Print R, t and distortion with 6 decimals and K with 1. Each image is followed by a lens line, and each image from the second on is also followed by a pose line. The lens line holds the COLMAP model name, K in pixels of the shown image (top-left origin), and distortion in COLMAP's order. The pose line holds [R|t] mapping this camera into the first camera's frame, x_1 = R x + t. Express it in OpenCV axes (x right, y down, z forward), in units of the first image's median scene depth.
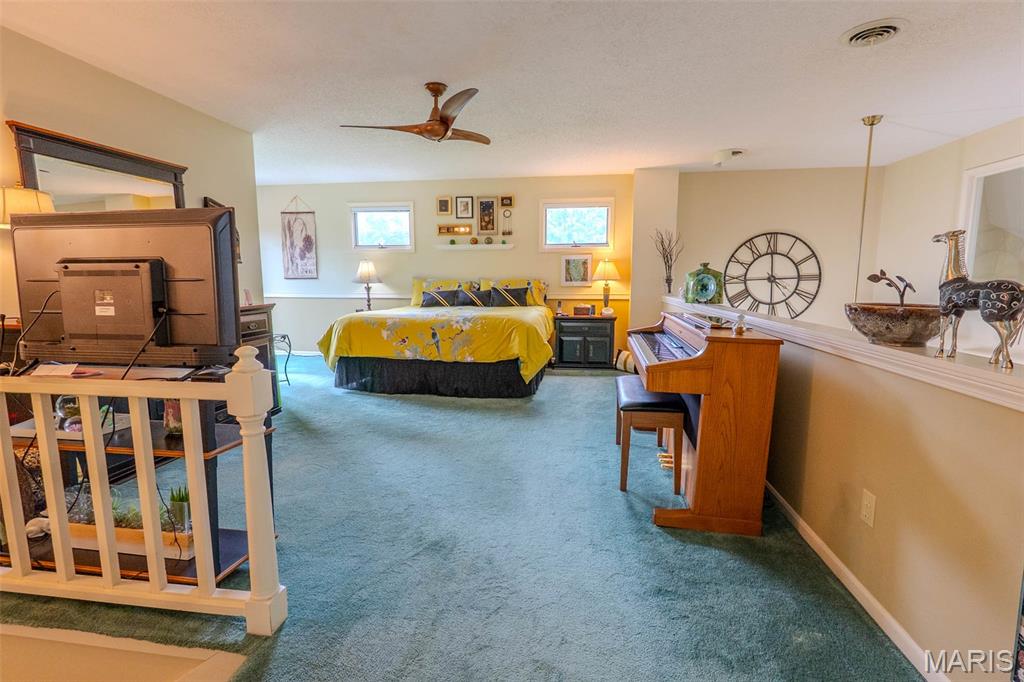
lens RADIAL K [[472.5, 0, 514.0], [0, 472.5, 338.6], [0, 0, 1]] dist [-0.003393, 0.000533]
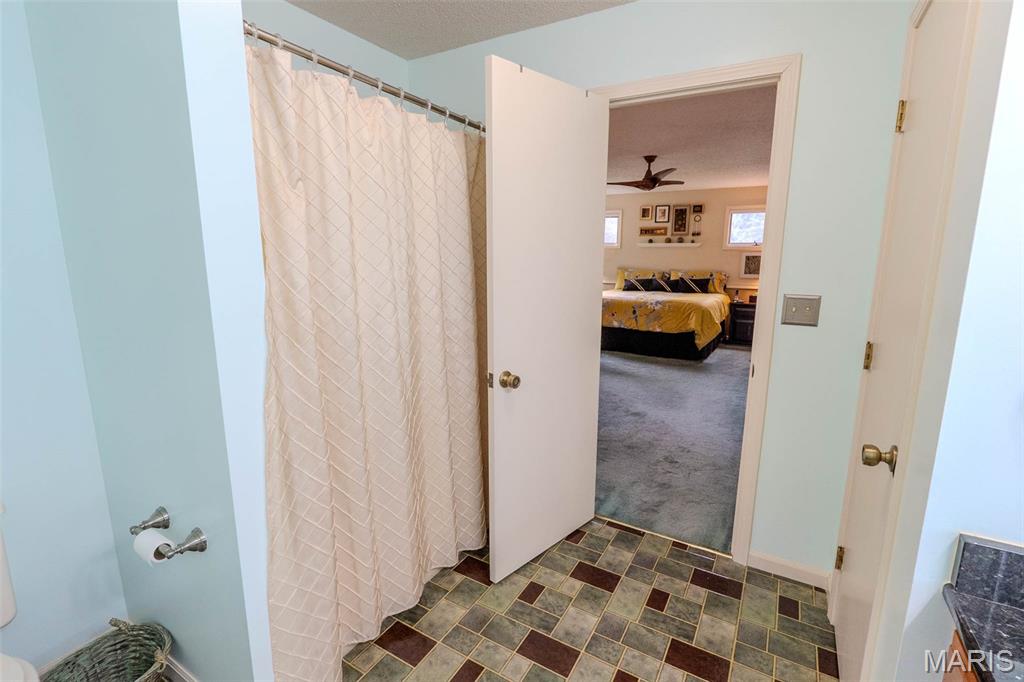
lens RADIAL K [[472.5, 0, 514.0], [0, 472.5, 338.6], [0, 0, 1]] dist [-0.003393, 0.000533]
pose [[0.924330, 0.075525, -0.374044, 0.028642], [-0.057710, 0.996611, 0.058618, 0.007516], [0.377204, -0.032597, 0.925556, -0.357658]]
